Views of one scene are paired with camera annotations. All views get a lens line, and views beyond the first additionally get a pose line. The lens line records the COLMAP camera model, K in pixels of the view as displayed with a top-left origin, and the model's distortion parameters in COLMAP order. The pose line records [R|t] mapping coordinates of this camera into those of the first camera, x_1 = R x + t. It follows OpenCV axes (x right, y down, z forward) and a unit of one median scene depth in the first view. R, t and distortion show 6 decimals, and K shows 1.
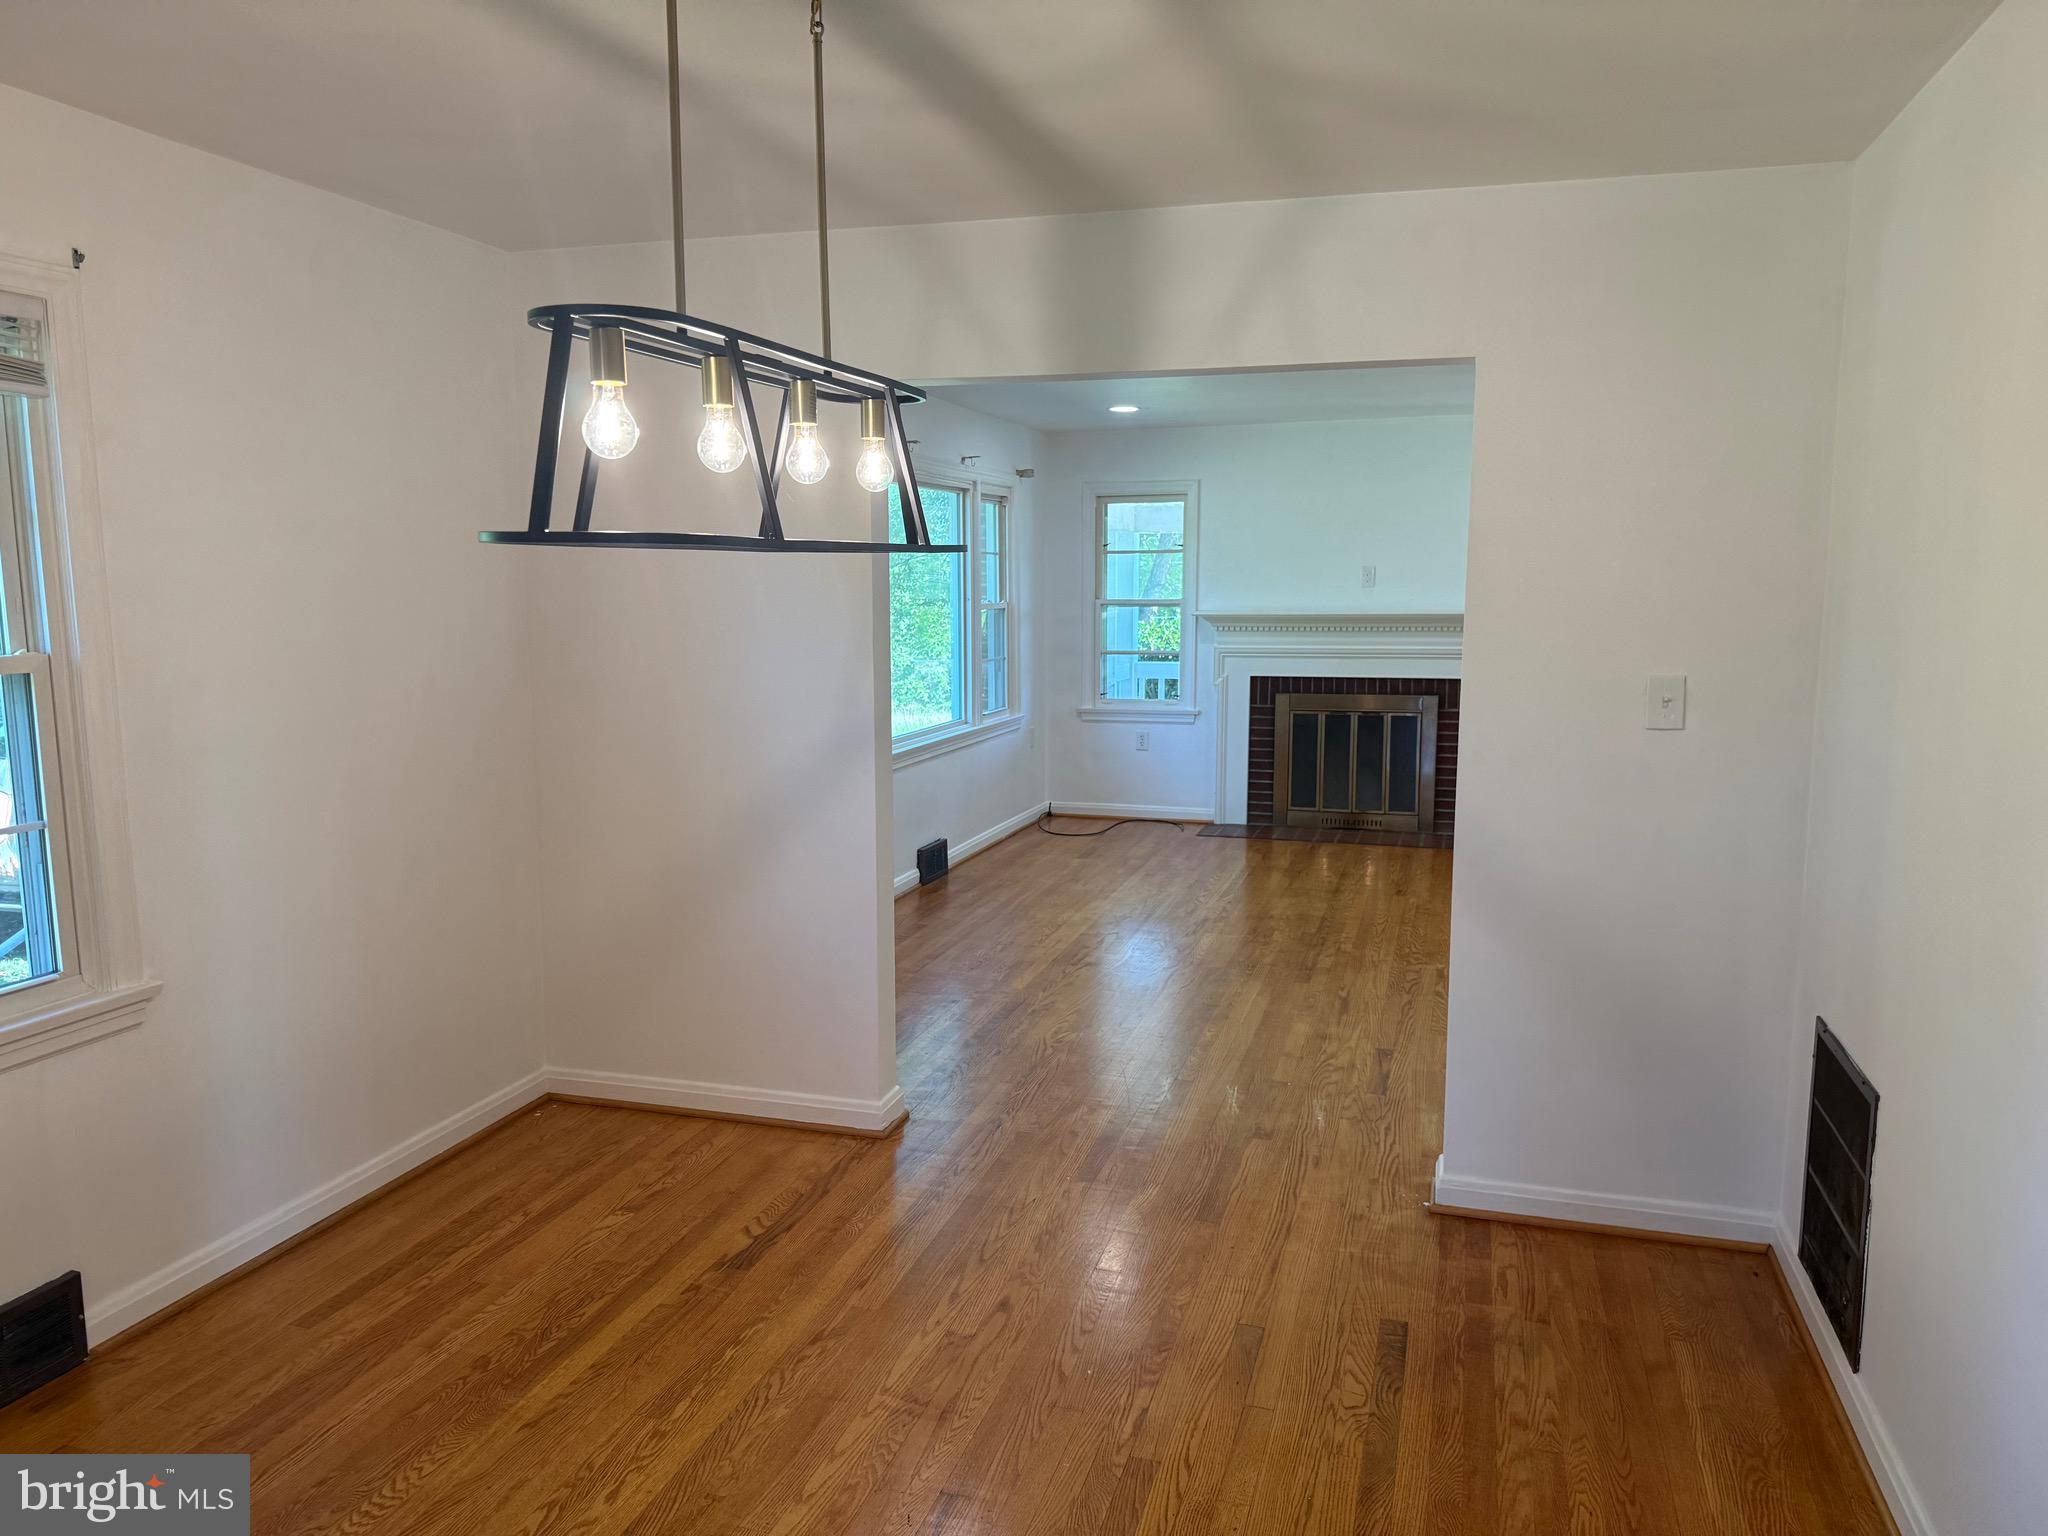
lens RADIAL K [[1448.3, 0, 982.5], [0, 1448.3, 796.3], [0, 0, 1]] dist [0.060889, -0.062820]
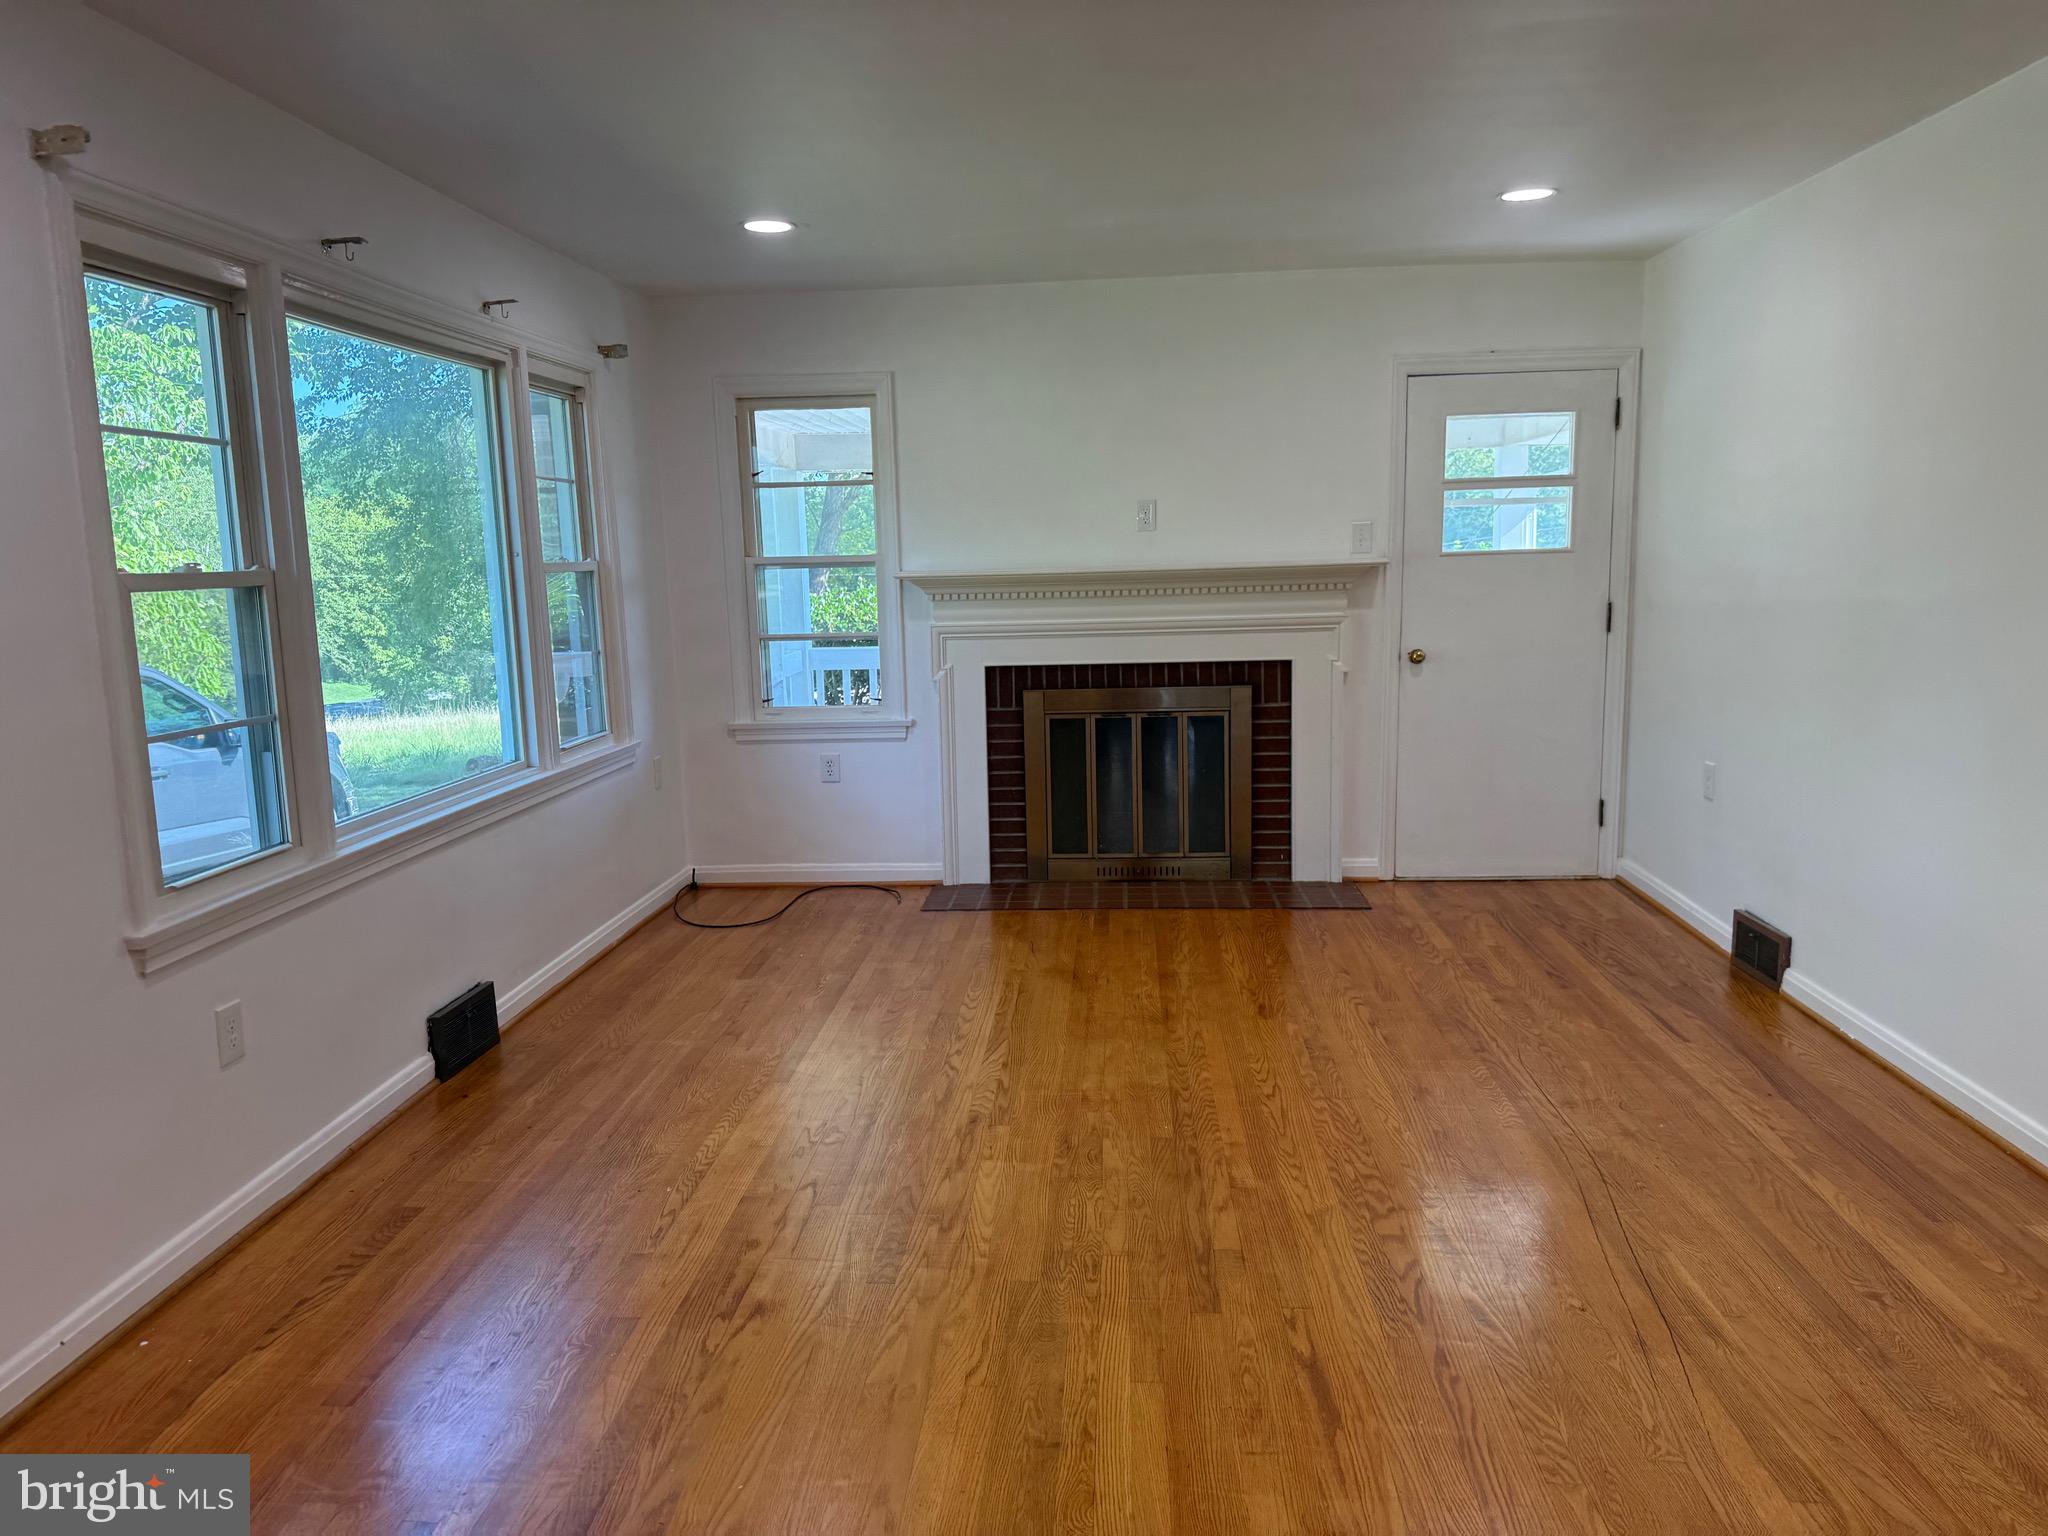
lens RADIAL K [[1448.3, 0, 1013.6], [0, 1448.3, 773.9], [0, 0, 1]] dist [0.060889, -0.062820]
pose [[0.968705, -0.057045, 0.241572, 0.033200], [0.057323, 0.998338, 0.005885, -0.036938], [-0.241506, 0.008146, 0.970365, 0.354277]]
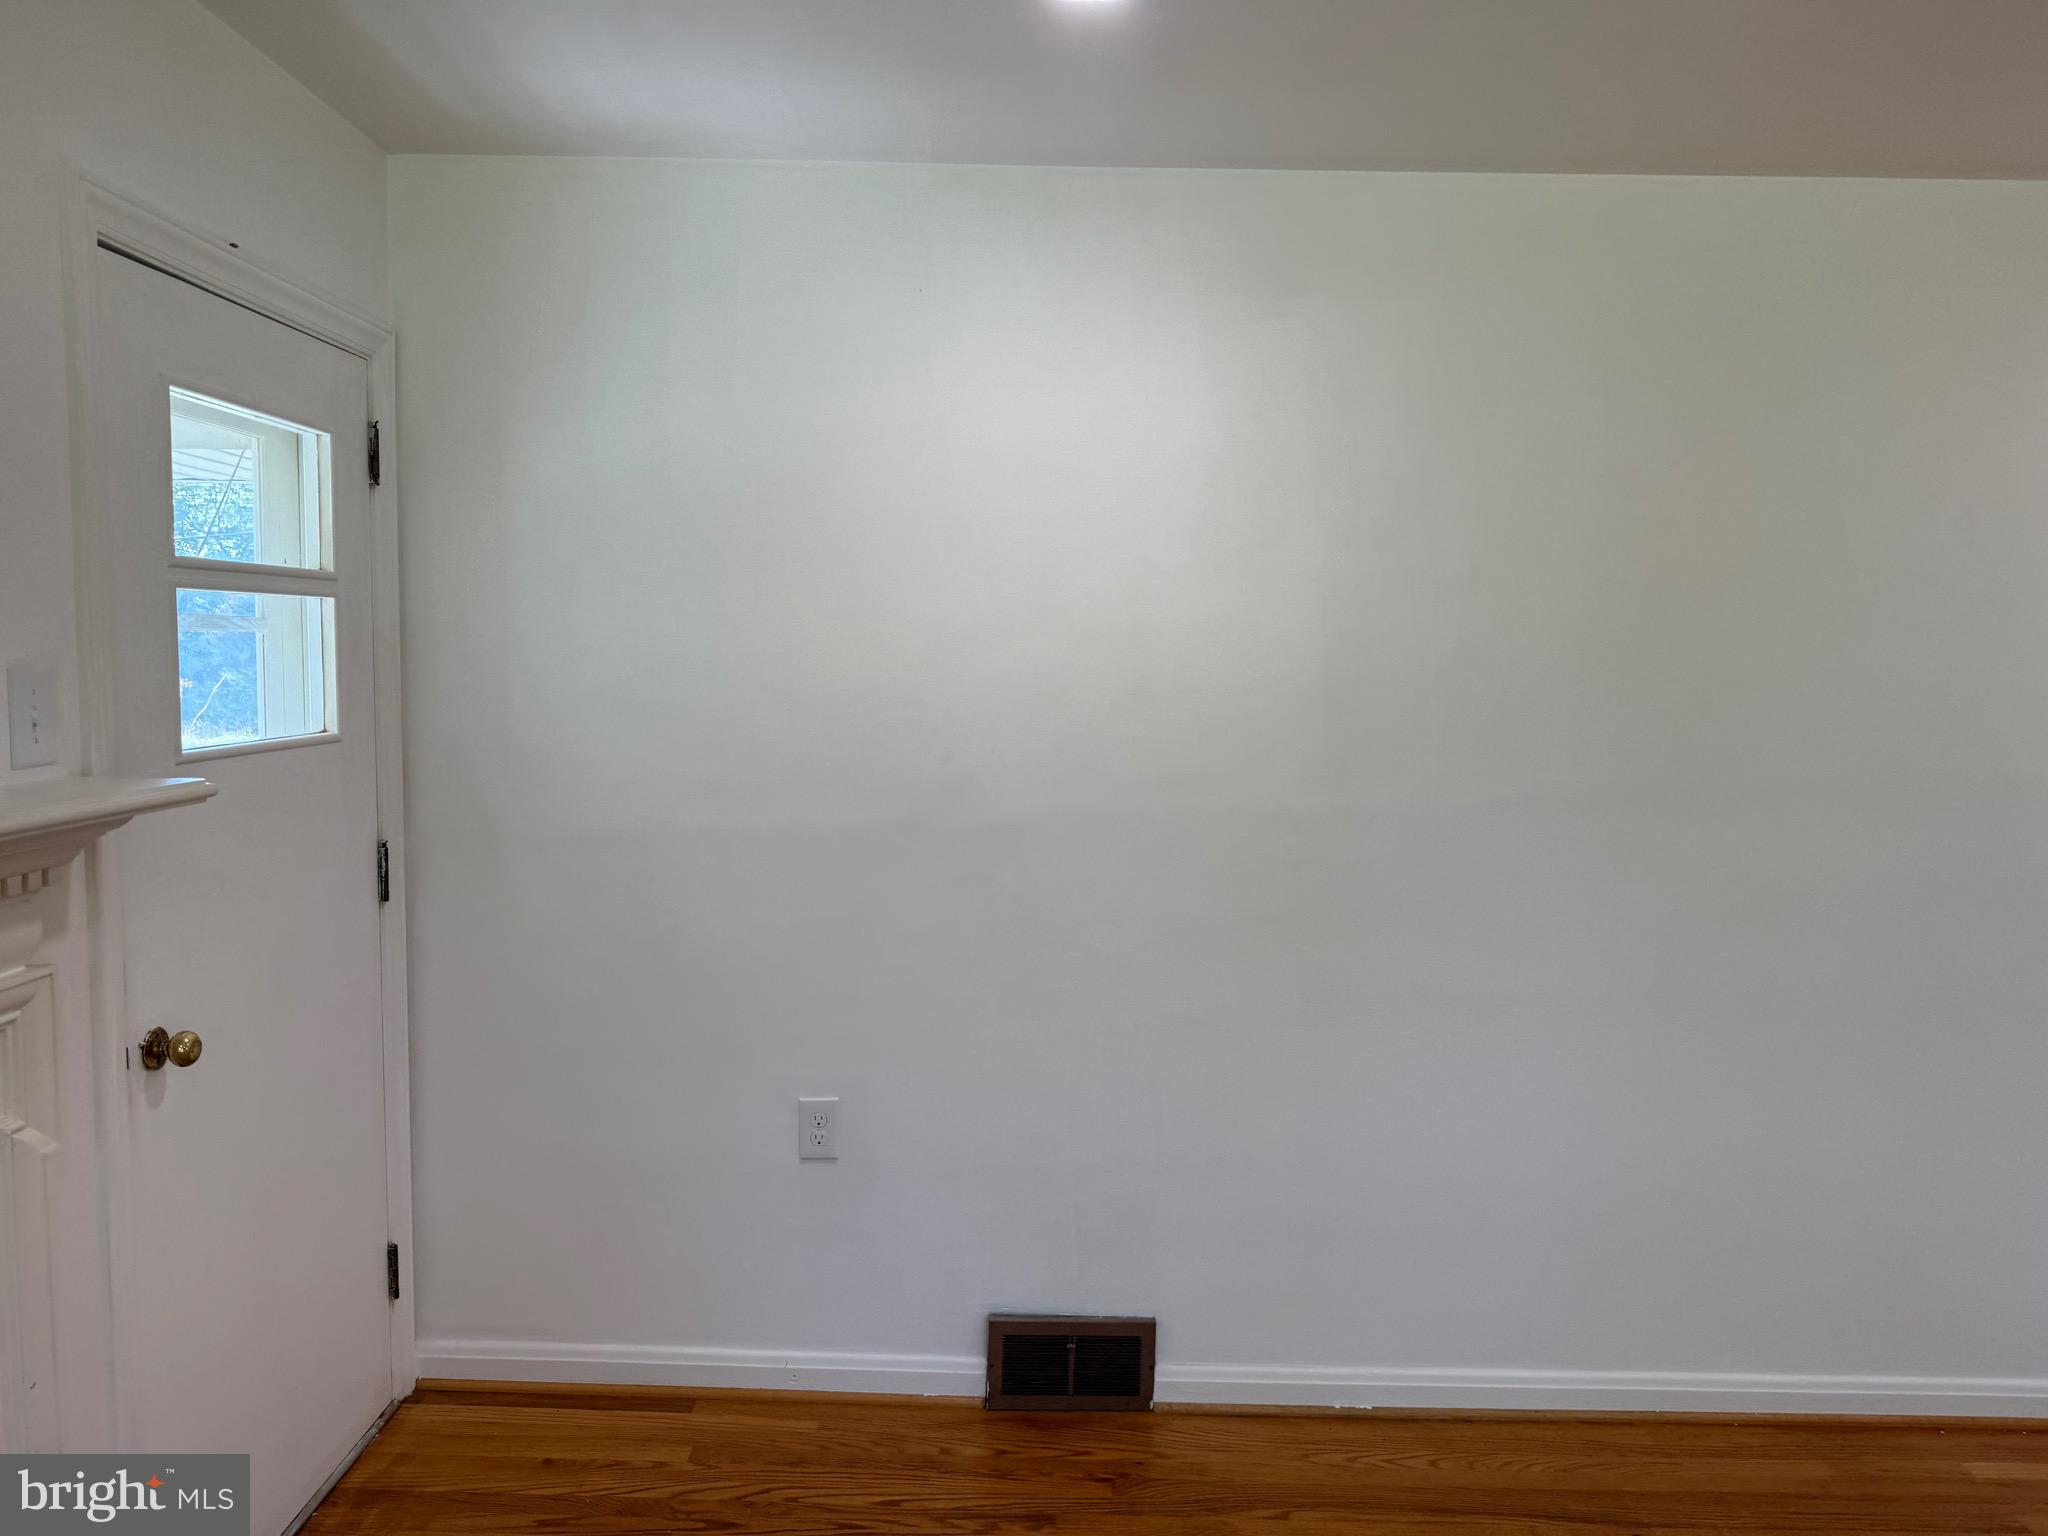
lens RADIAL K [[1448.3, 0, 1018.4], [0, 1448.3, 756.1], [0, 0, 1]] dist [0.060889, -0.062820]
pose [[-0.315258, -0.074988, 0.946039, 0.114249], [0.127649, 0.984463, 0.120572, -0.133016], [-0.940382, 0.158772, -0.300787, 0.888672]]
